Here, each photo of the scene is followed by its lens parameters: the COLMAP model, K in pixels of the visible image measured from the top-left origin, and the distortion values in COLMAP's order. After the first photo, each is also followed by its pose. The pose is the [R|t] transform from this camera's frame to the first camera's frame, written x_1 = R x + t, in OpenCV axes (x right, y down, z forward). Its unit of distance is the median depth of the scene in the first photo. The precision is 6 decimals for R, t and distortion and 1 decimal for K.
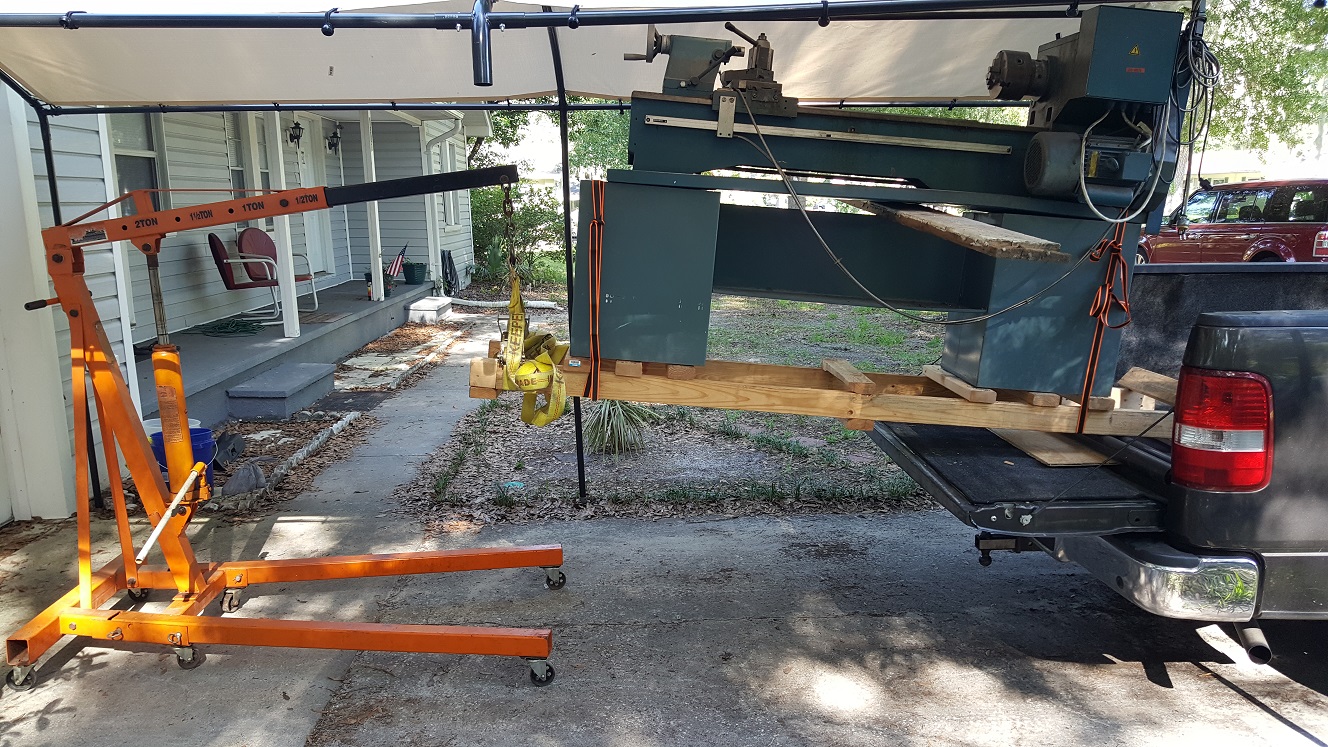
lens RADIAL K [[1001.2, 0, 663.5], [0, 1001.2, 391.9], [0, 0, 1]] dist [0.156553, -0.253333]
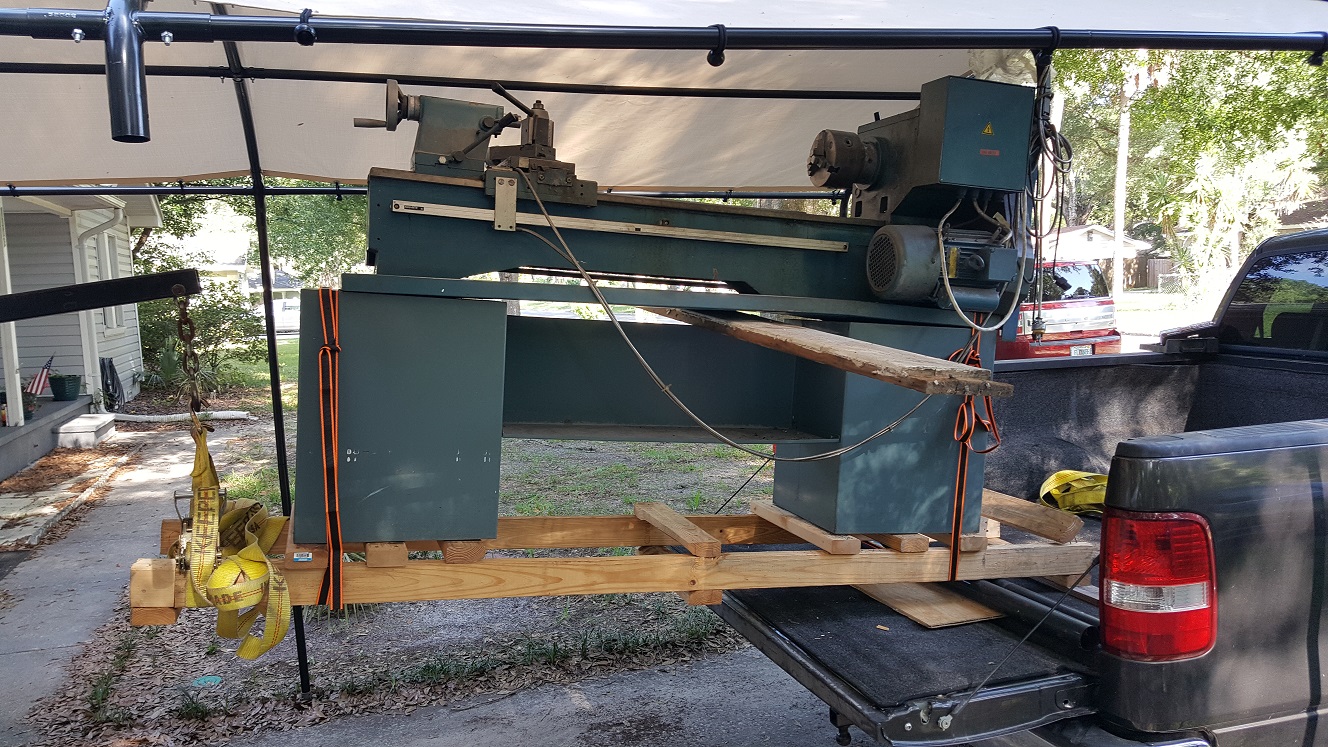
lens RADIAL K [[1001.2, 0, 663.5], [0, 1001.2, 391.9], [0, 0, 1]] dist [0.156553, -0.253333]
pose [[0.959000, -0.050034, 0.278955, -0.040149], [0.073650, 0.994473, -0.074828, -0.066840], [-0.273669, 0.092305, 0.957384, 0.257222]]
